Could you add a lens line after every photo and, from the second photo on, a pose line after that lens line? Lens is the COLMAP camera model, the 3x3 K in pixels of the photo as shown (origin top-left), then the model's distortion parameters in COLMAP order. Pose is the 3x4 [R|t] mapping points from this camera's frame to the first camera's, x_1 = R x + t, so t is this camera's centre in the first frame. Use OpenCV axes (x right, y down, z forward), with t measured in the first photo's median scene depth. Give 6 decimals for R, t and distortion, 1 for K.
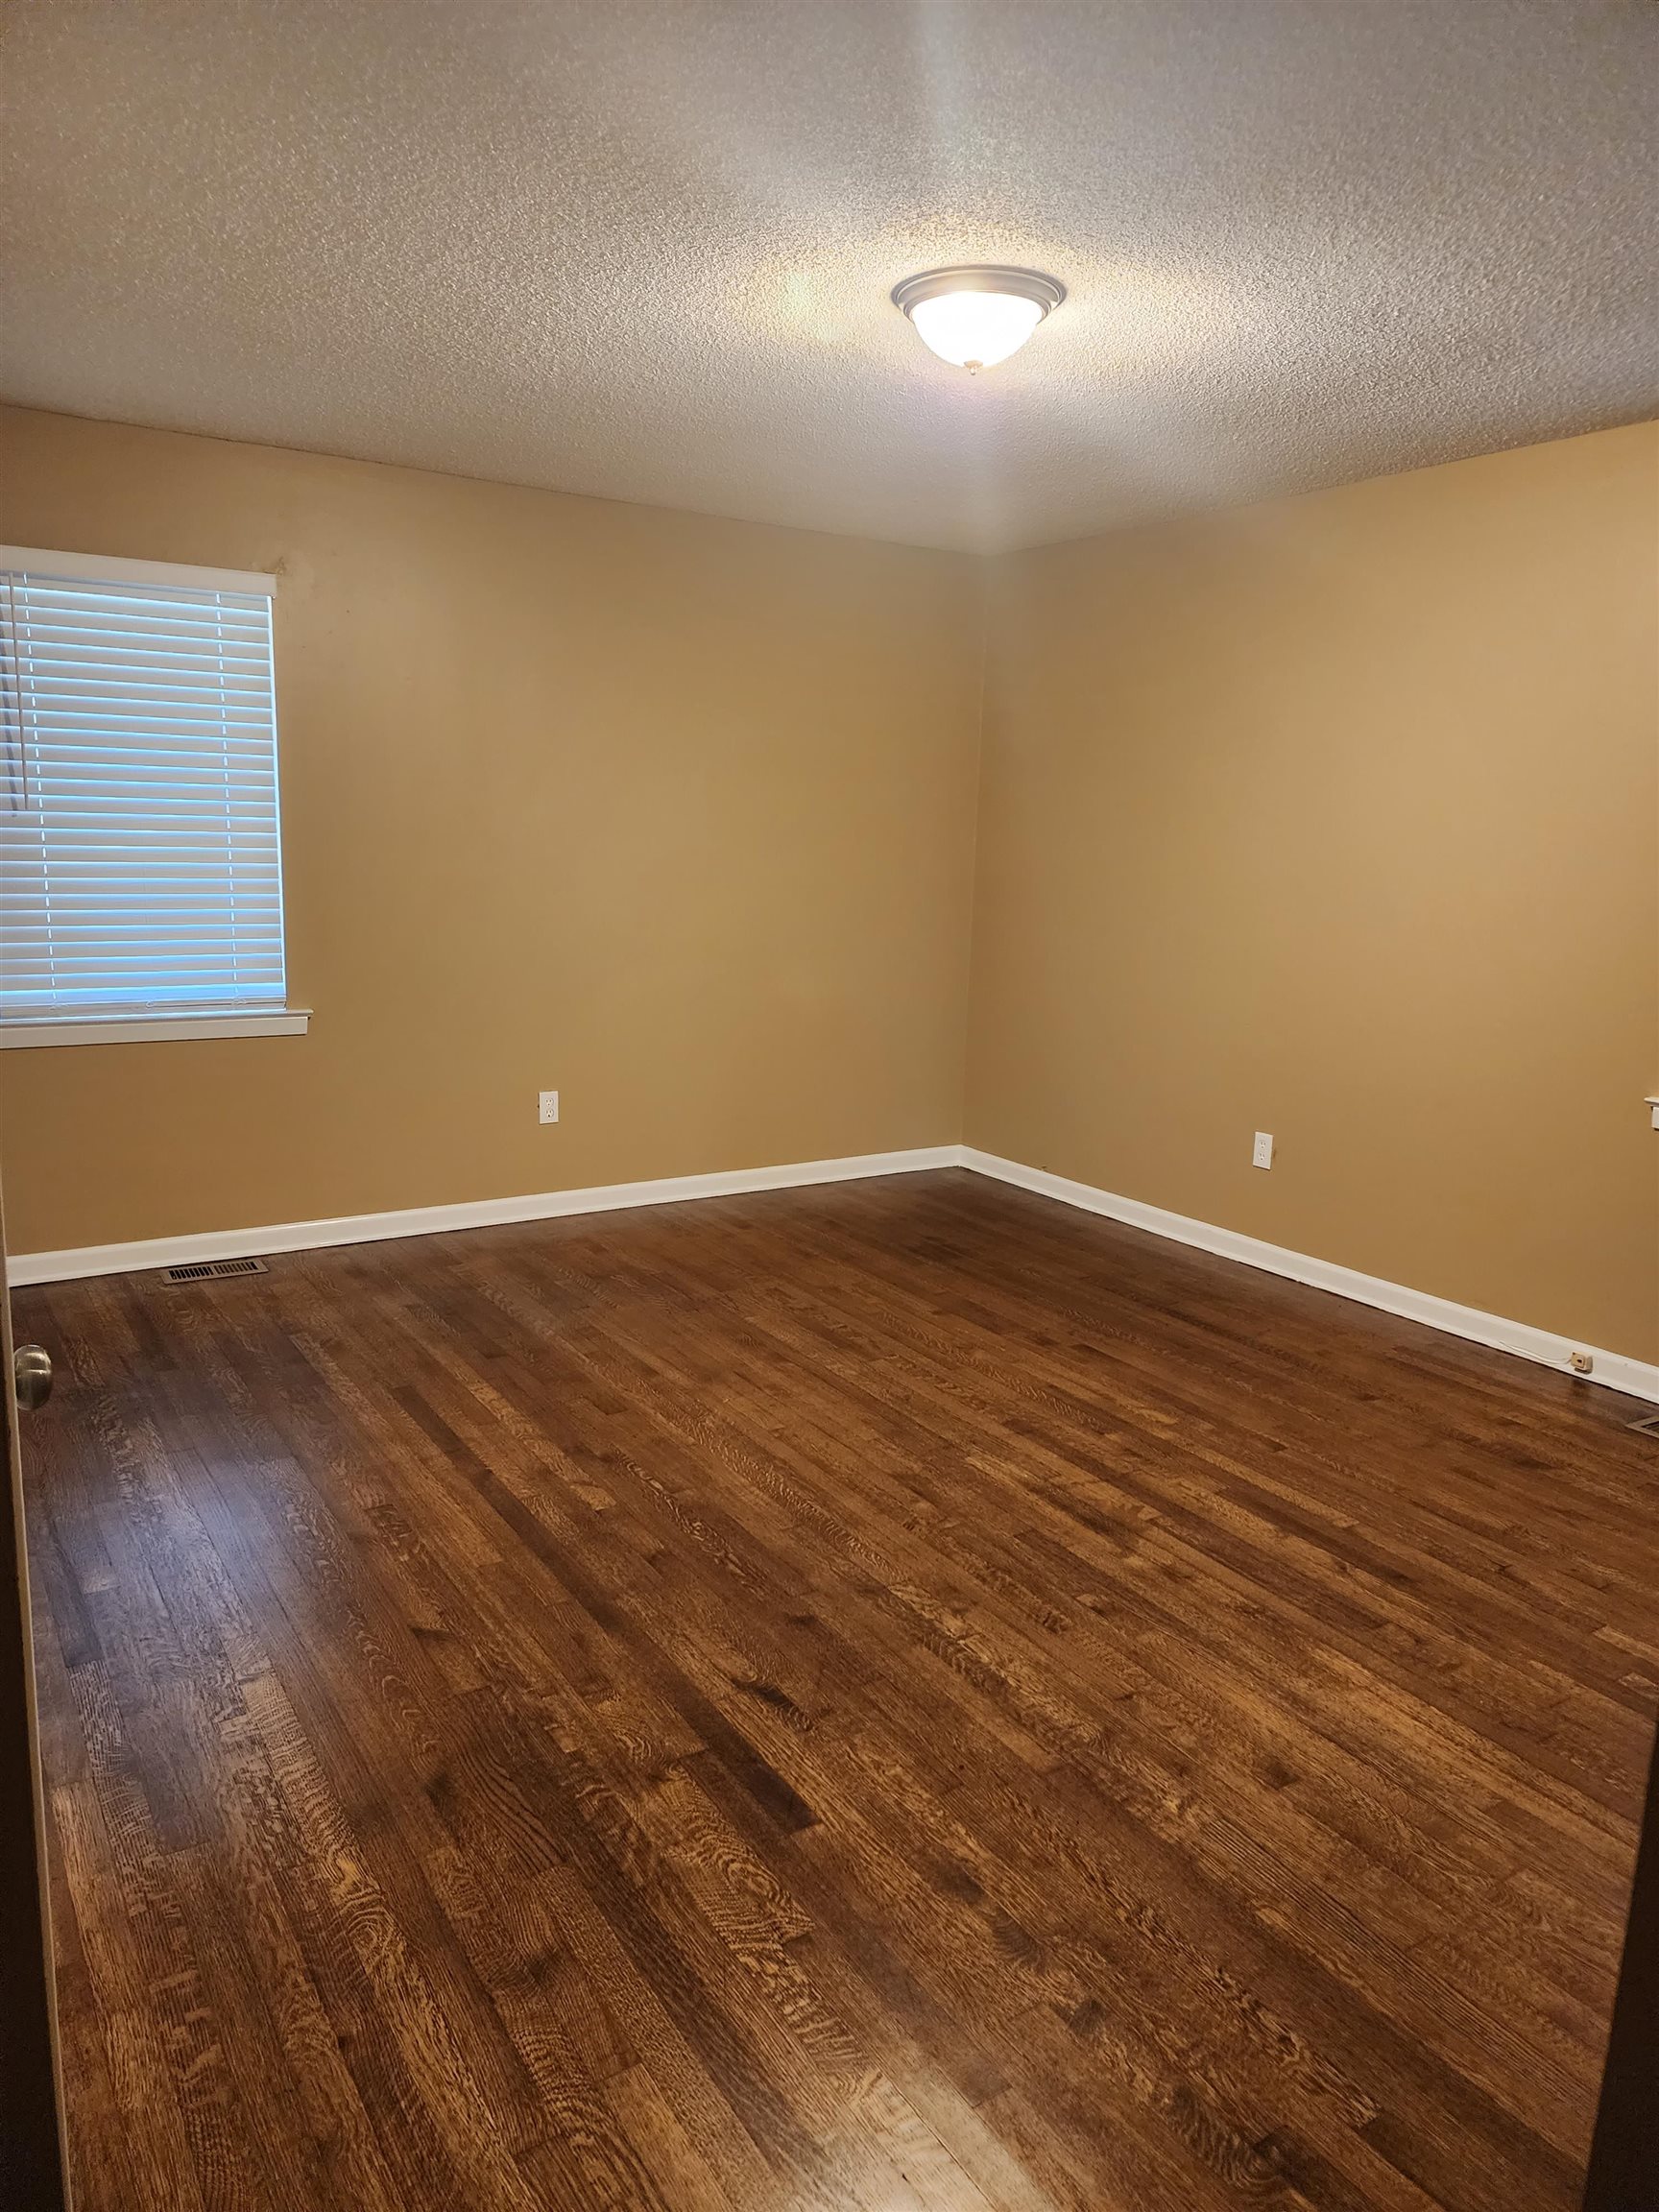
lens RADIAL K [[1484.7, 0, 826.0], [0, 1484.7, 1118.2], [0, 0, 1]] dist [0.005808, -0.022946]
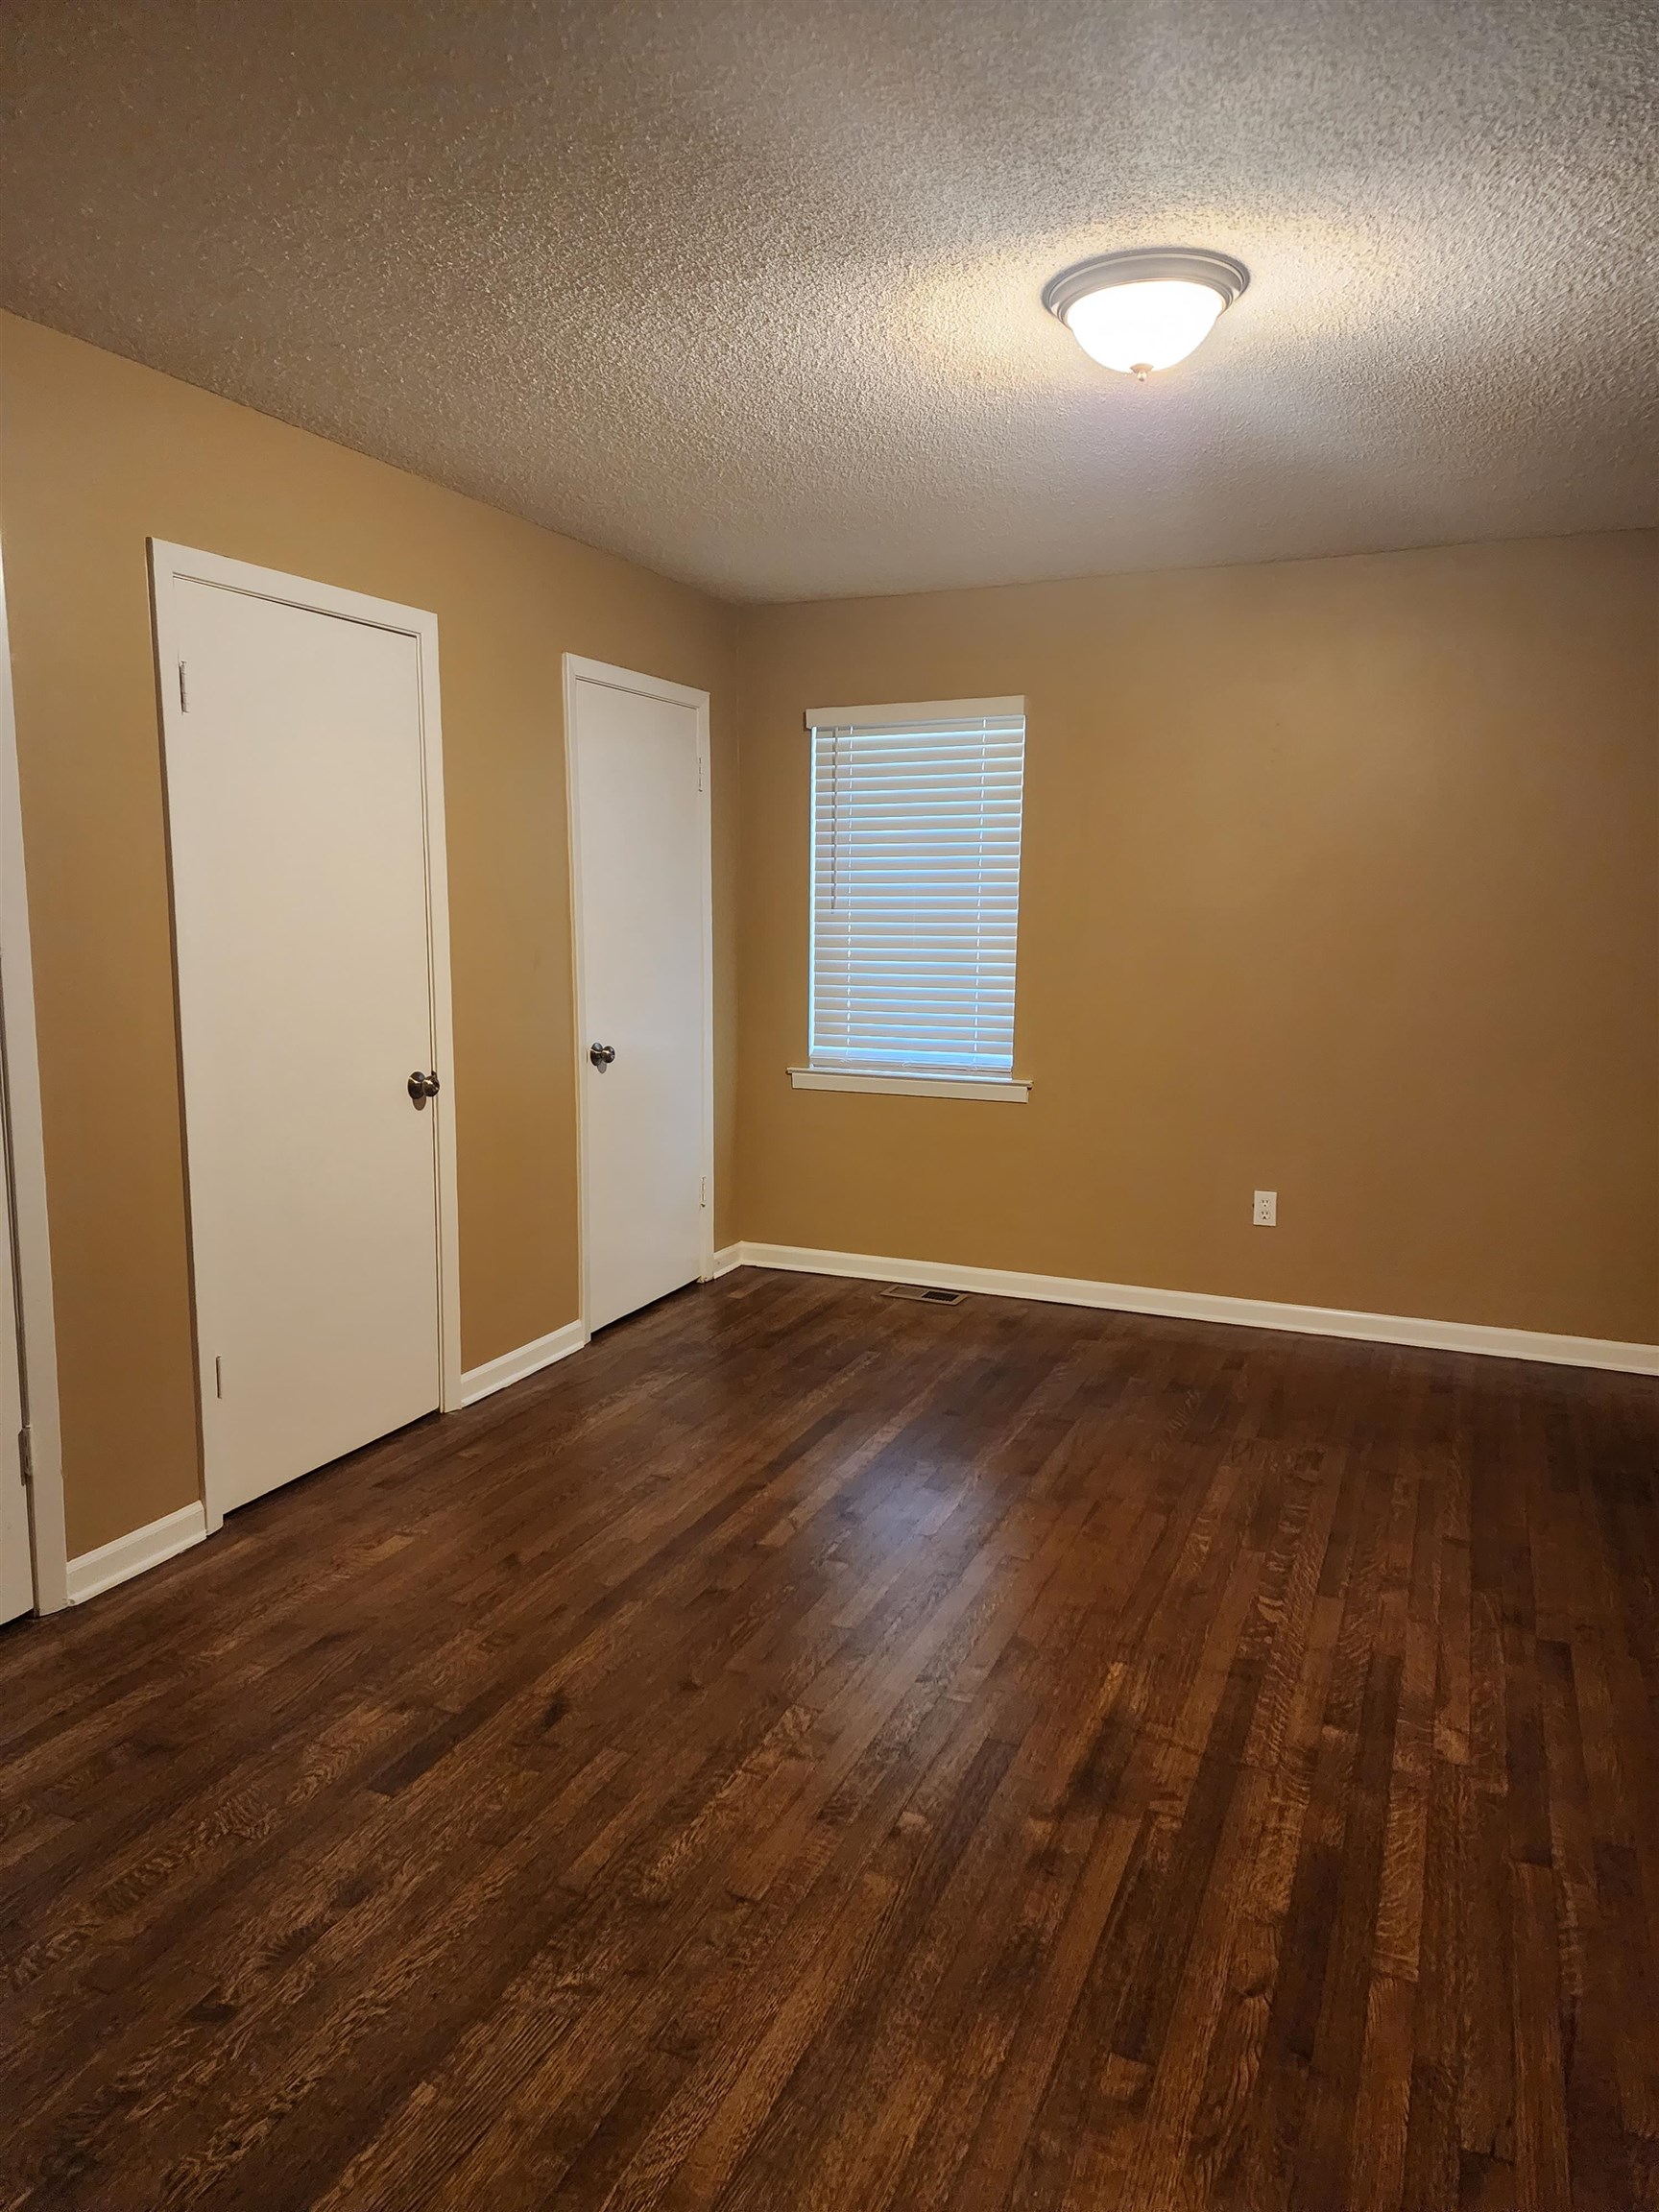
lens RADIAL K [[1474.5, 0, 834.1], [0, 1474.5, 1104.8], [0, 0, 1]] dist [0.056730, -0.064730]
pose [[0.573299, 0.107844, -0.812218, 0.602443], [-0.163159, 0.986473, 0.015816, -0.064277], [0.802937, 0.123454, 0.583140, 0.315999]]
